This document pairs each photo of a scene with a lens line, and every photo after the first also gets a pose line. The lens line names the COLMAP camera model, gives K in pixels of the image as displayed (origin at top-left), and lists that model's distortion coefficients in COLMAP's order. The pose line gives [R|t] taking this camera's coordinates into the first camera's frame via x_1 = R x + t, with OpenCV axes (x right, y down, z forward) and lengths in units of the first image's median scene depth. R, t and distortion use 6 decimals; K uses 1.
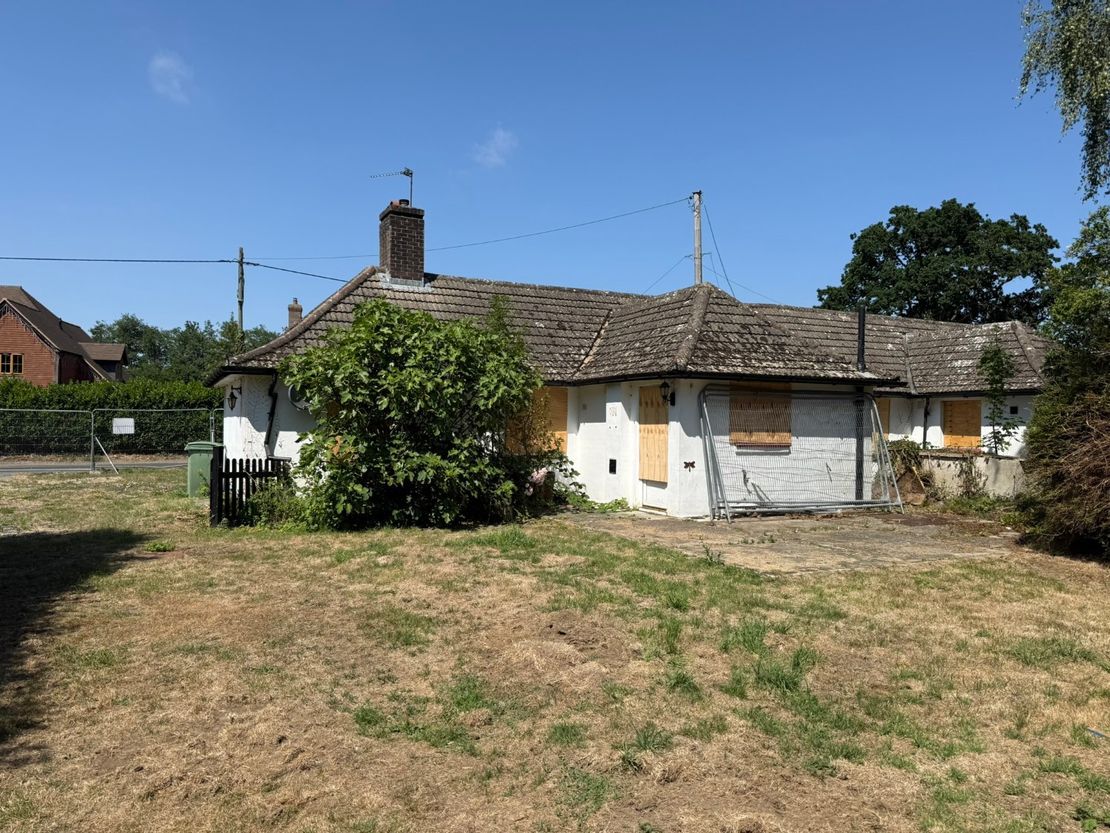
lens RADIAL K [[781.9, 0, 555.0], [0, 781.9, 416.5], [0, 0, 1]] dist [-0.001410, -0.002695]
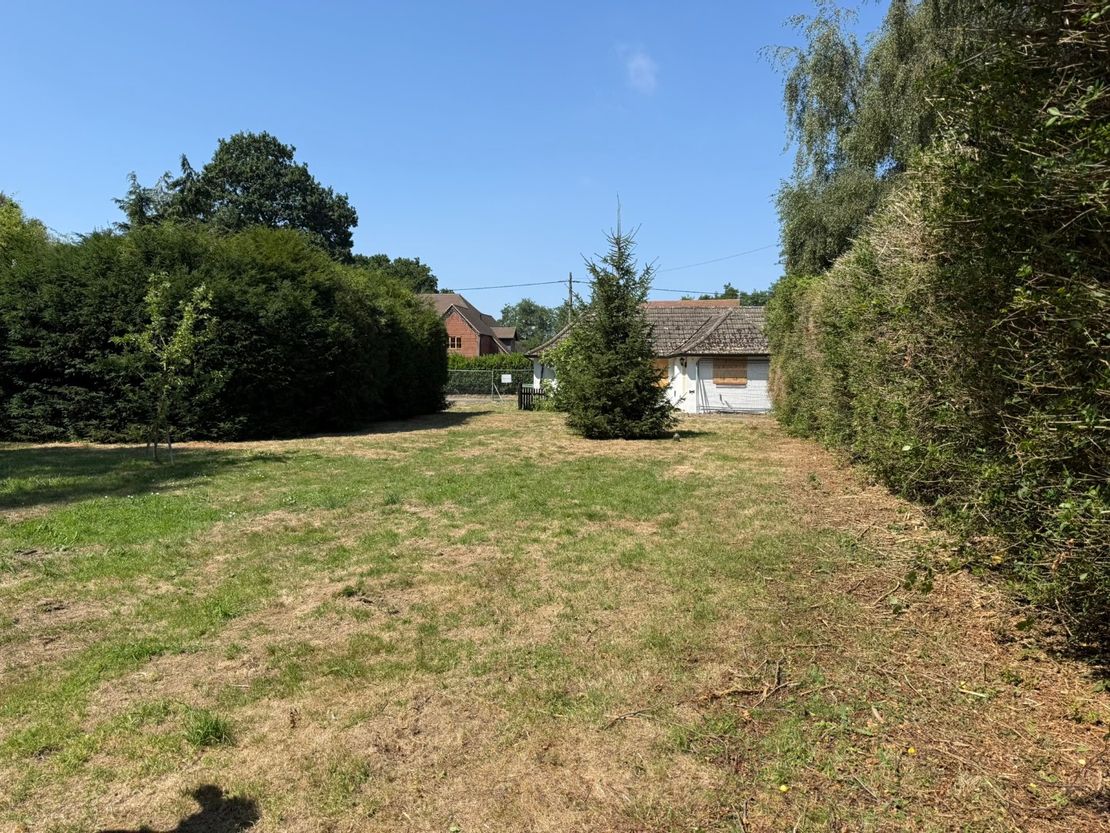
lens RADIAL K [[781.9, 0, 555.0], [0, 781.9, 416.5], [0, 0, 1]] dist [-0.001410, -0.002695]
pose [[0.887416, 0.016242, -0.460683, 0.828644], [0.010280, 0.998433, 0.055003, 0.000847], [0.460855, -0.053546, 0.885859, -1.225716]]
